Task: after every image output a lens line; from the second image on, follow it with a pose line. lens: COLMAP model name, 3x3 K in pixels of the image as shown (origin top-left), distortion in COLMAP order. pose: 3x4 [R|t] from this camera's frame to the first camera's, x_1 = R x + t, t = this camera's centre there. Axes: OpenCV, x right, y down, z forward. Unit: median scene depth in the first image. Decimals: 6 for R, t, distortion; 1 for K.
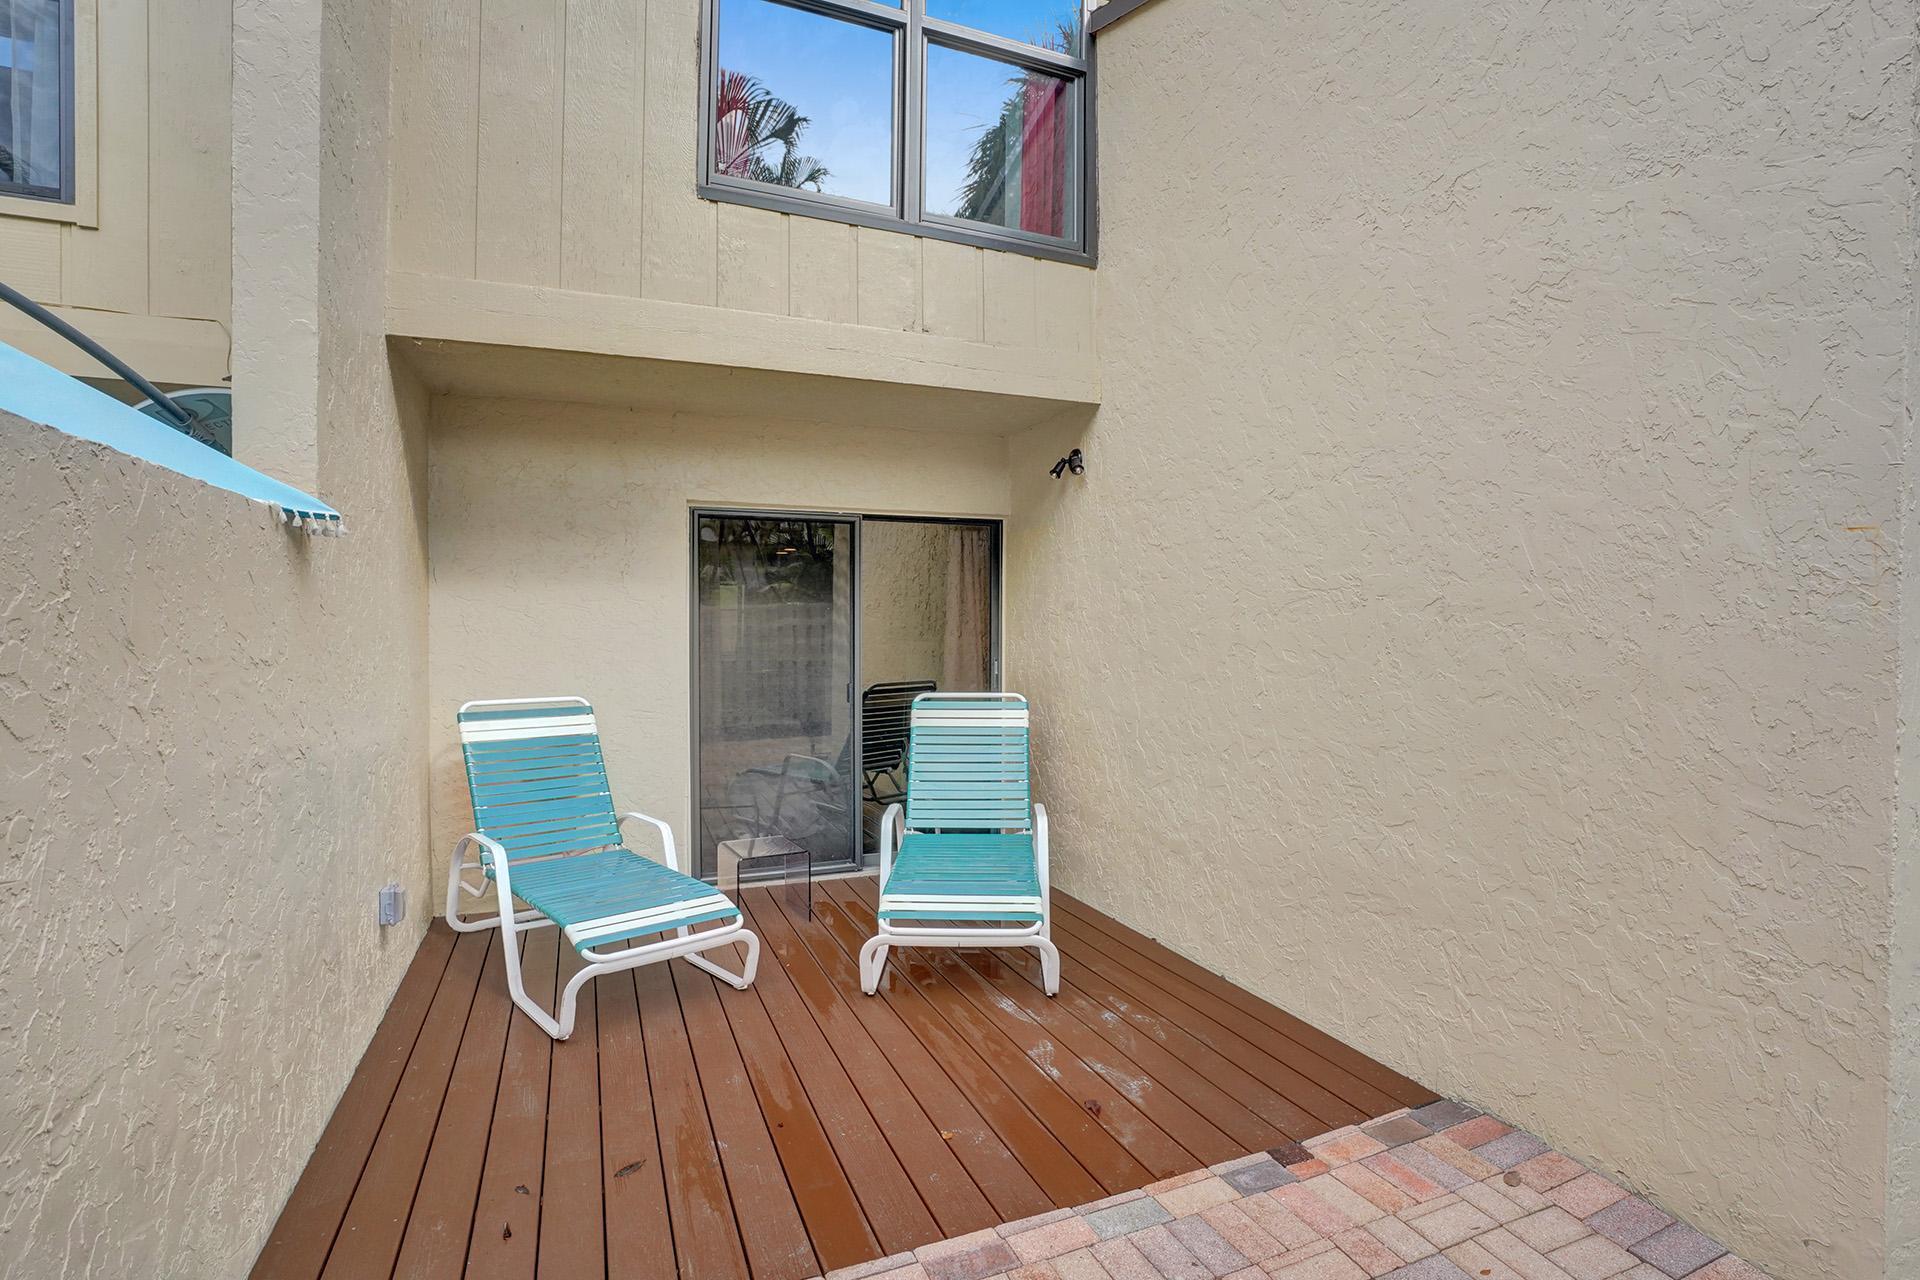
lens RADIAL K [[917.9, 0, 955.1], [0, 917.9, 630.4], [0, 0, 1]] dist [-0.068129, 0.025438]
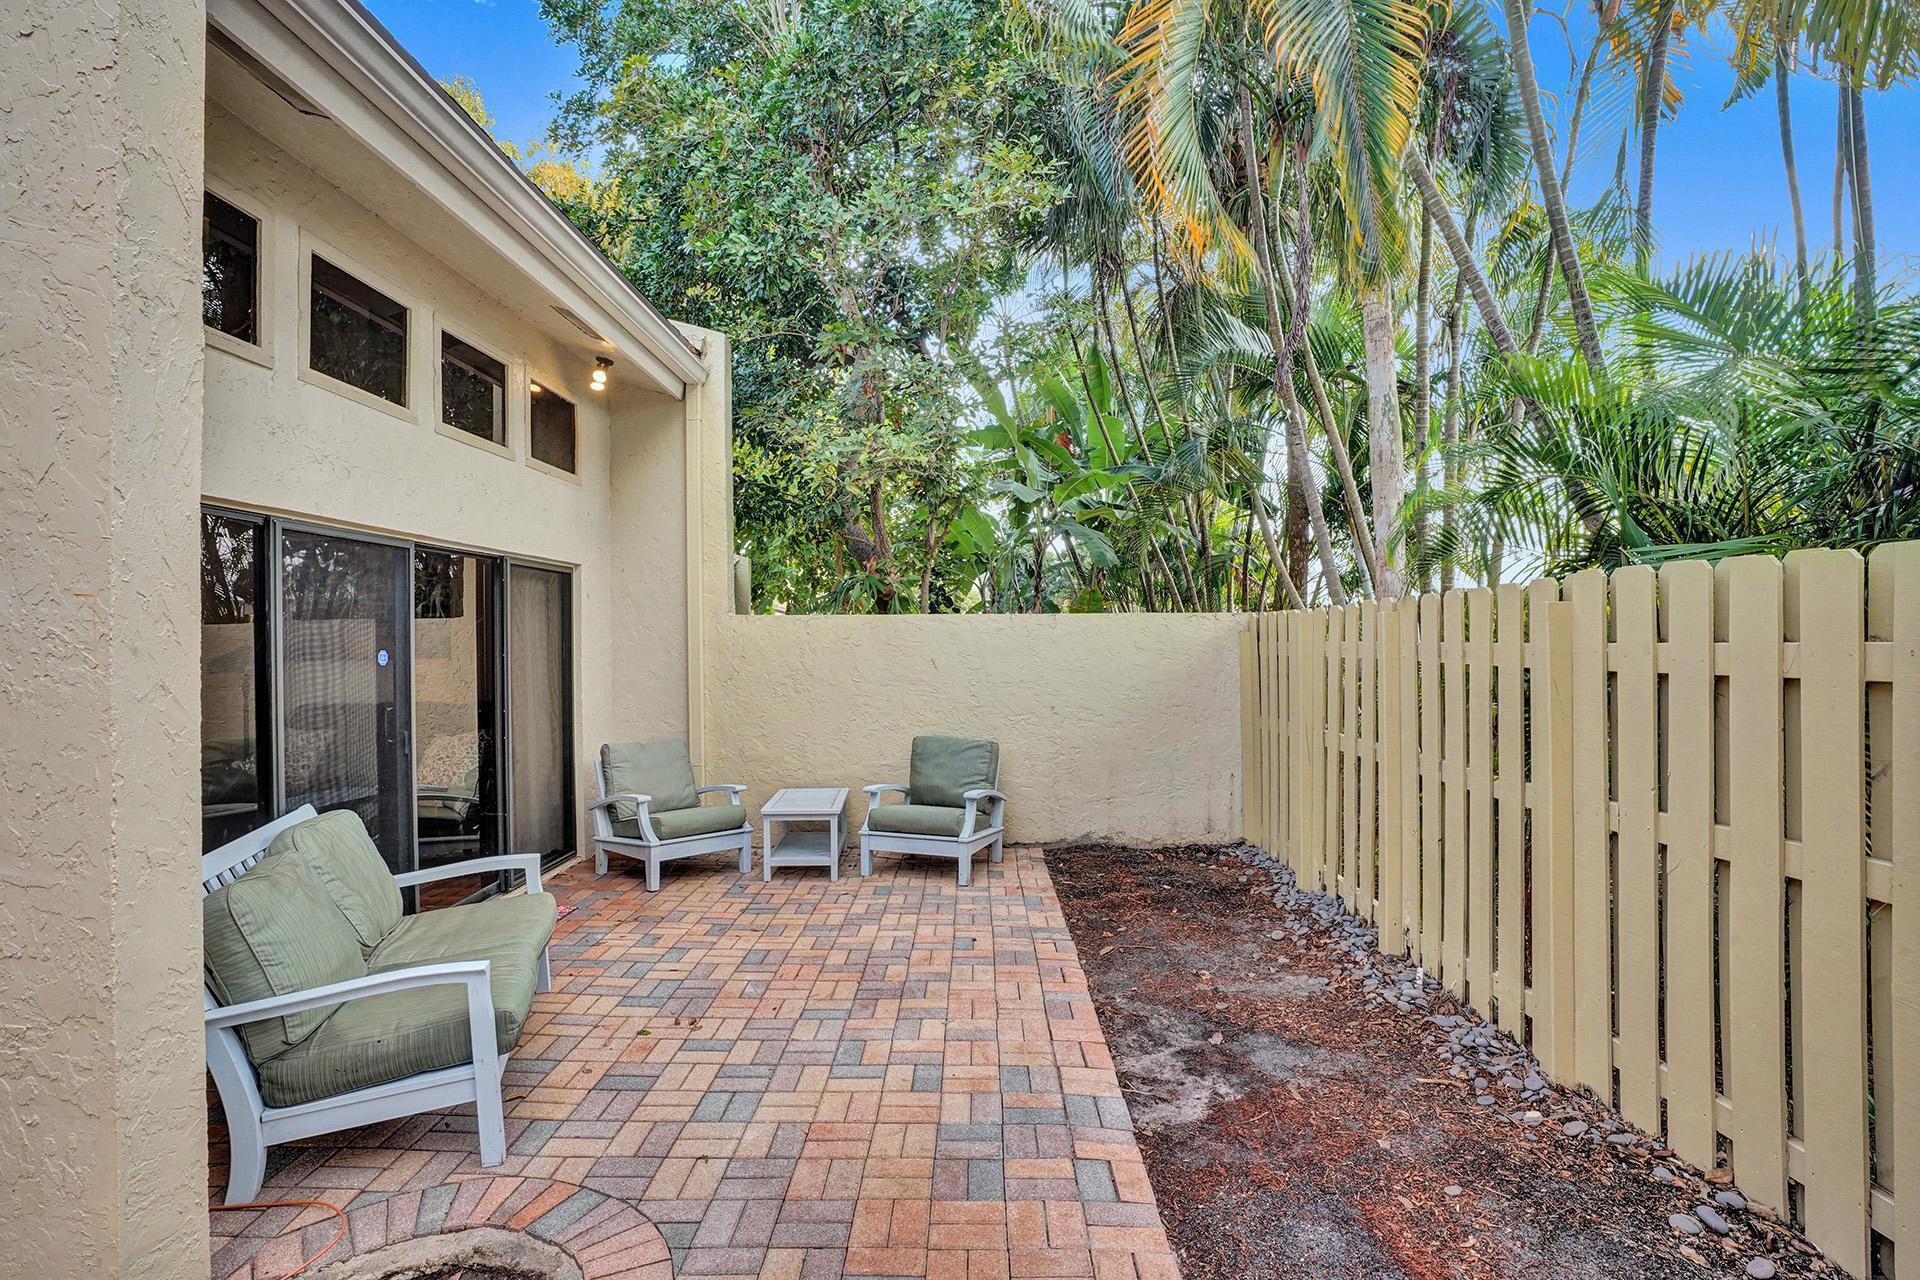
lens RADIAL K [[917.9, 0, 964.5], [0, 917.9, 637.3], [0, 0, 1]] dist [-0.068129, 0.025438]
pose [[0.381865, 0.003000, 0.924213, 0.220681], [0.014813, 0.999846, -0.009365, -0.019340], [-0.924099, 0.017266, 0.381762, -0.180528]]
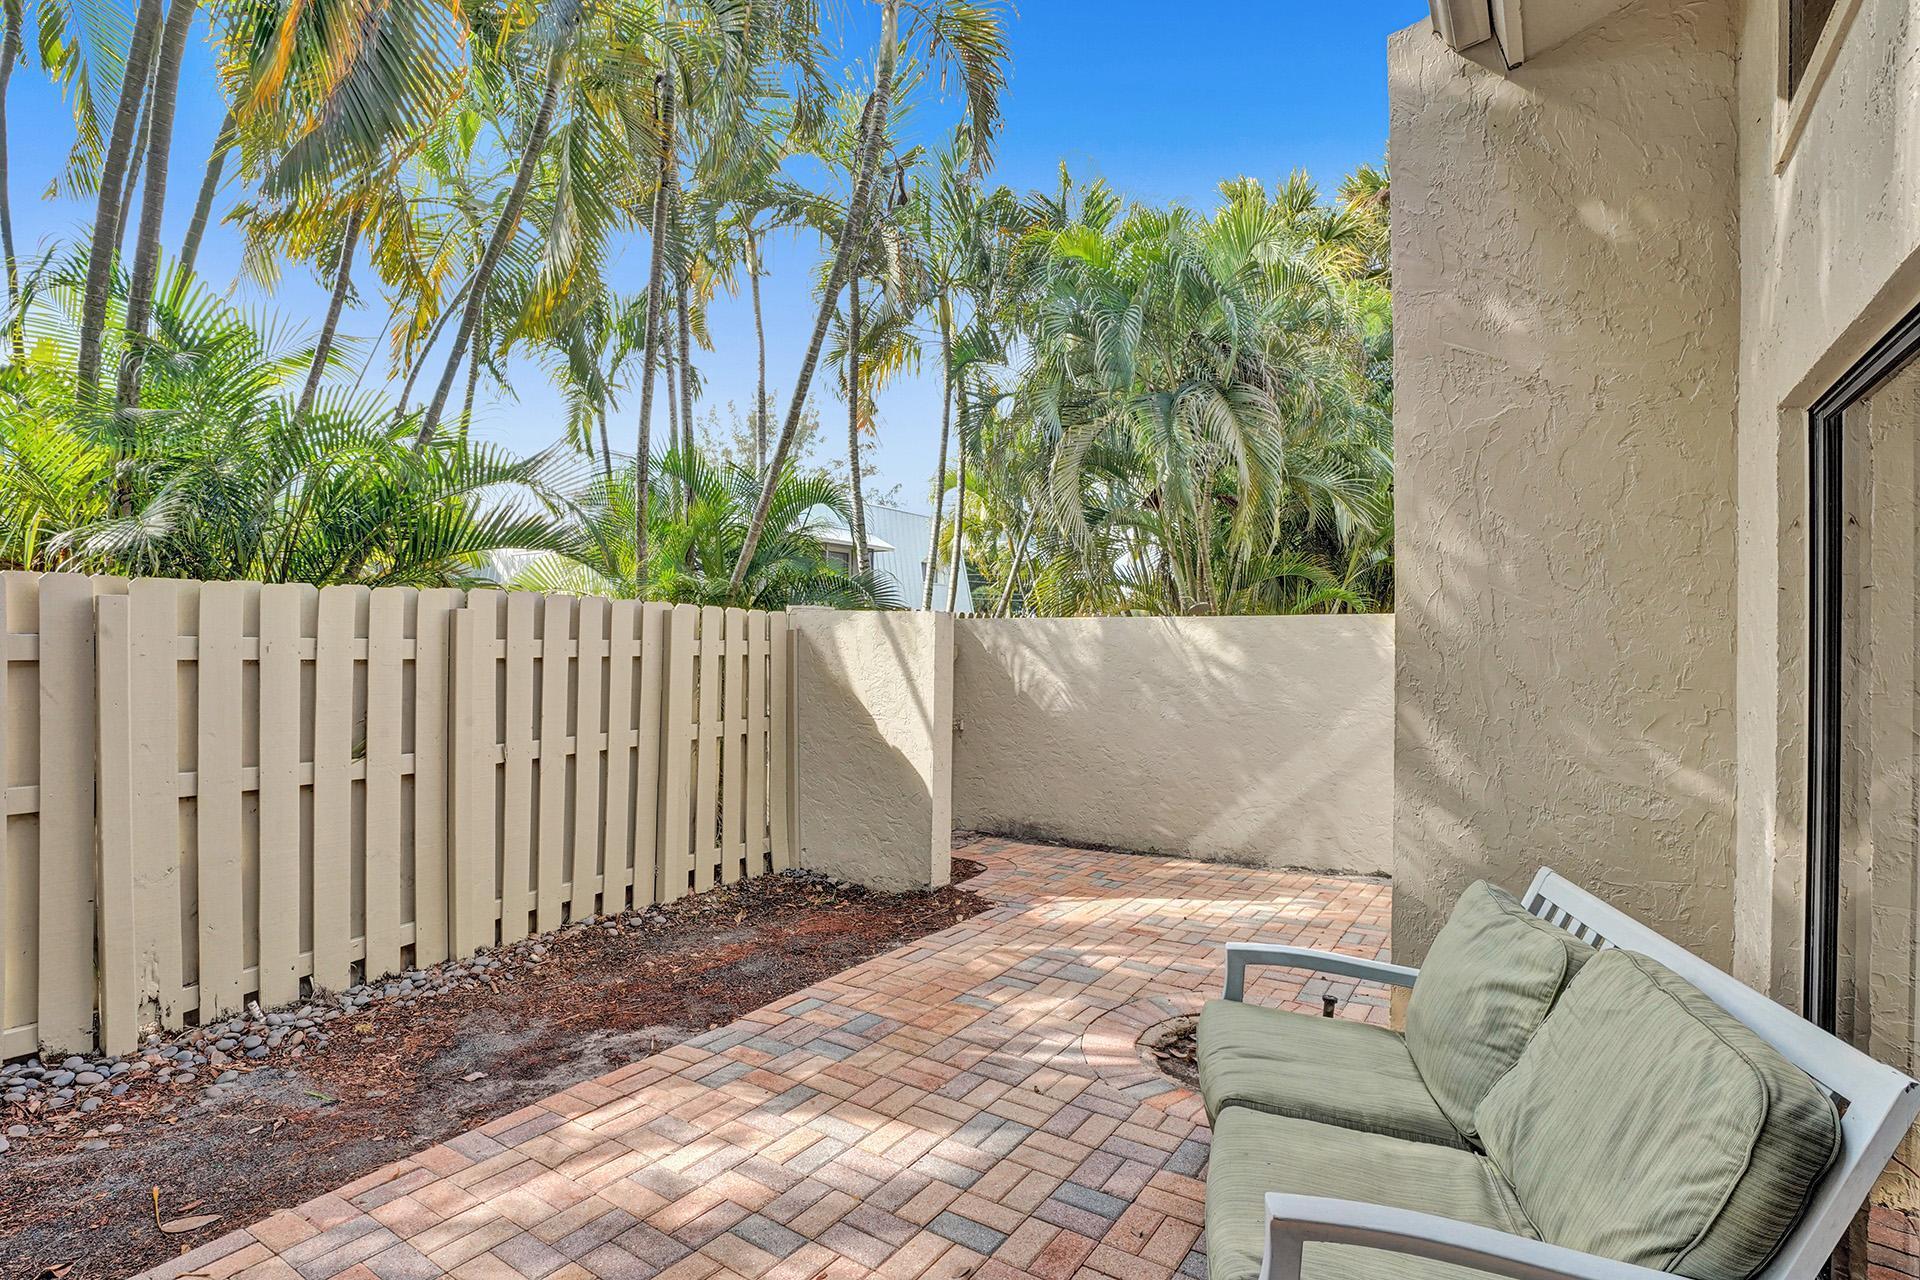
lens RADIAL K [[917.9, 0, 945.7], [0, 917.9, 638.9], [0, 0, 1]] dist [-0.068129, 0.025438]
pose [[-0.830811, -0.009047, -0.556480, 1.325947], [-0.009395, 0.999953, -0.002229, -0.019260], [0.556475, 0.003376, -0.830858, 0.919974]]
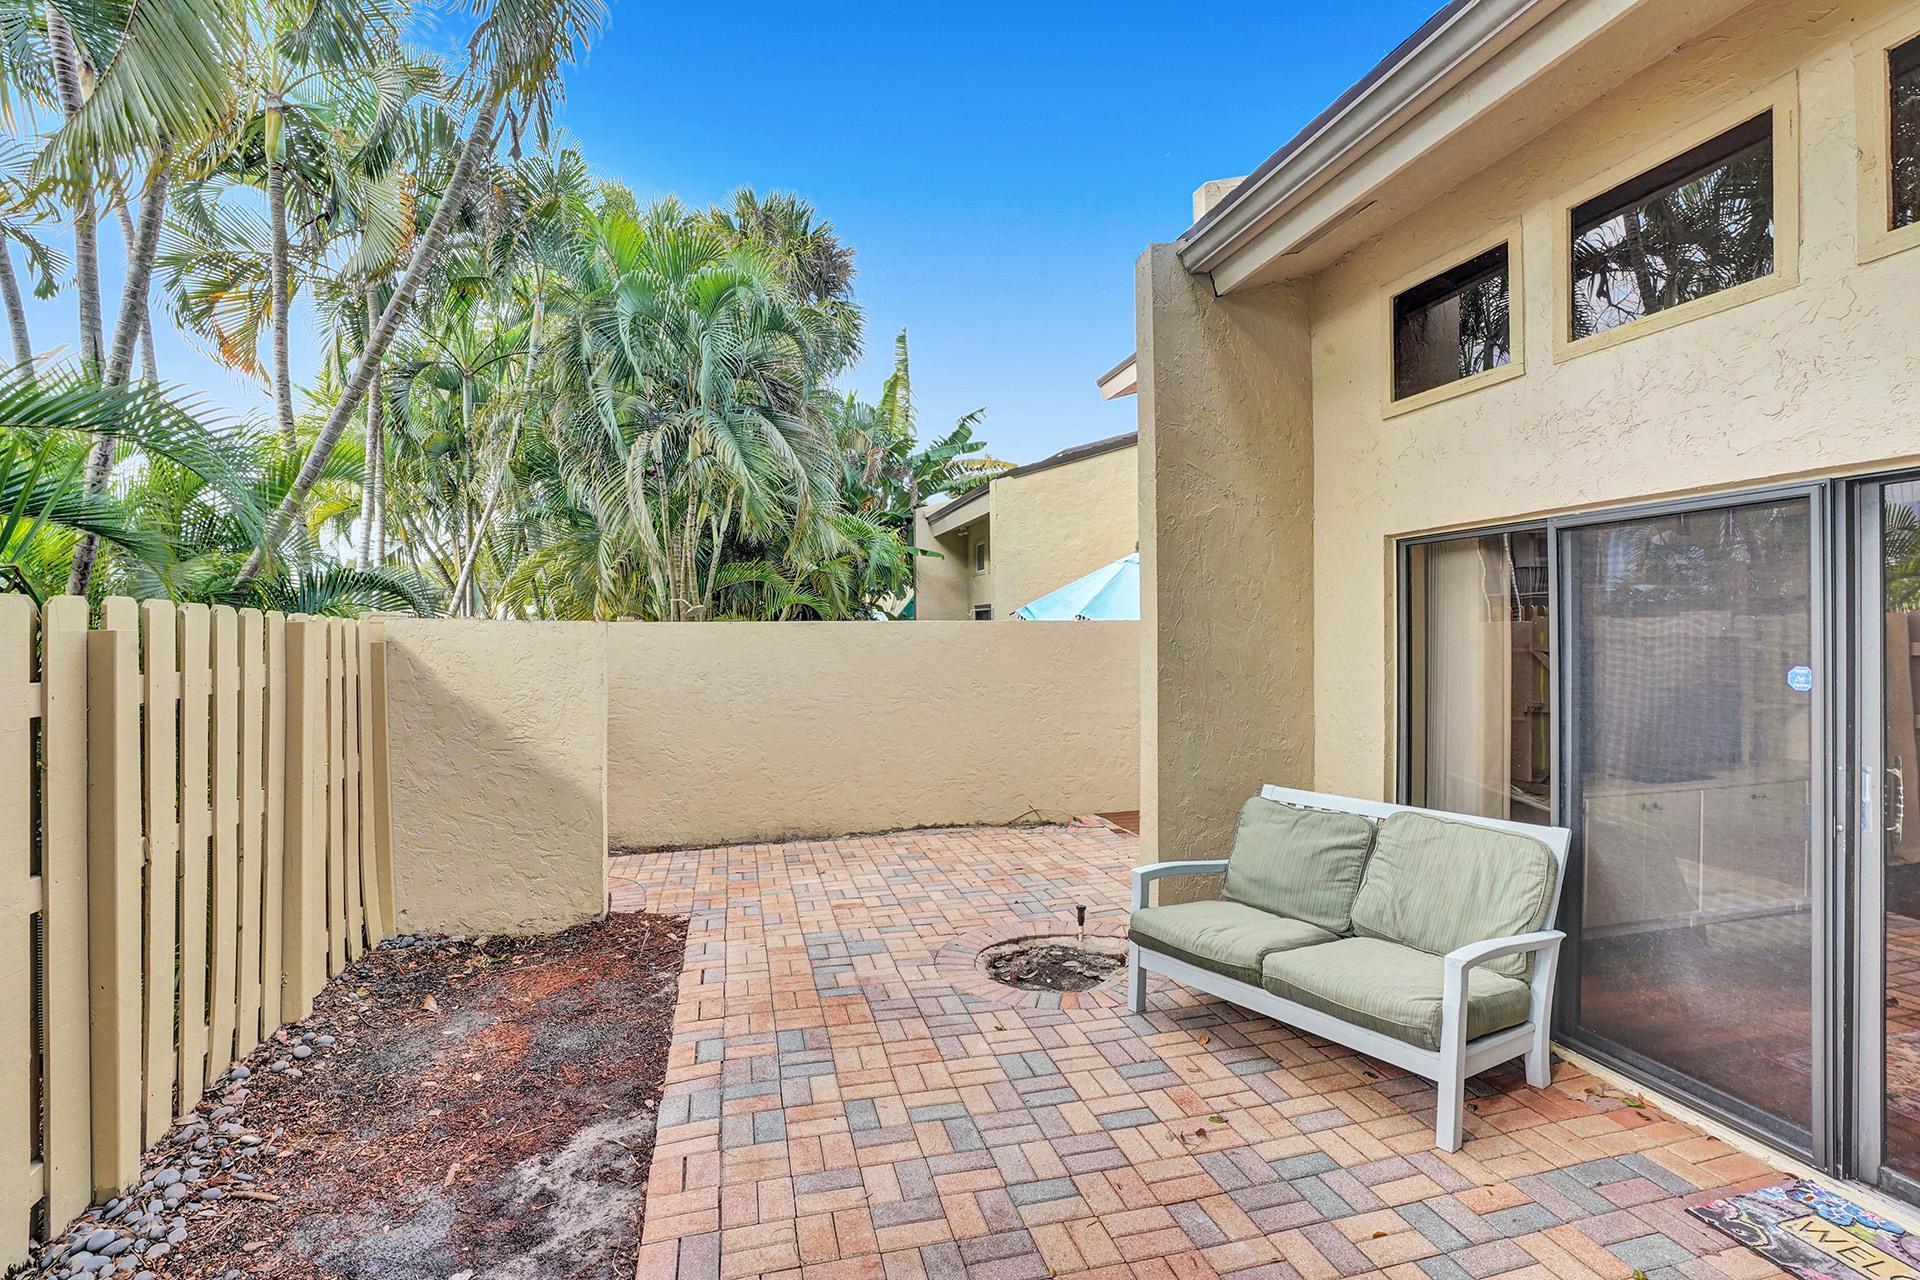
lens RADIAL K [[917.9, 0, 958.6], [0, 917.9, 622.6], [0, 0, 1]] dist [-0.068129, 0.025438]
pose [[-0.135146, -0.006976, -0.990801, 1.790303], [-0.003372, 0.999973, -0.006581, -0.051266], [0.990820, 0.002452, -0.135166, 0.377974]]
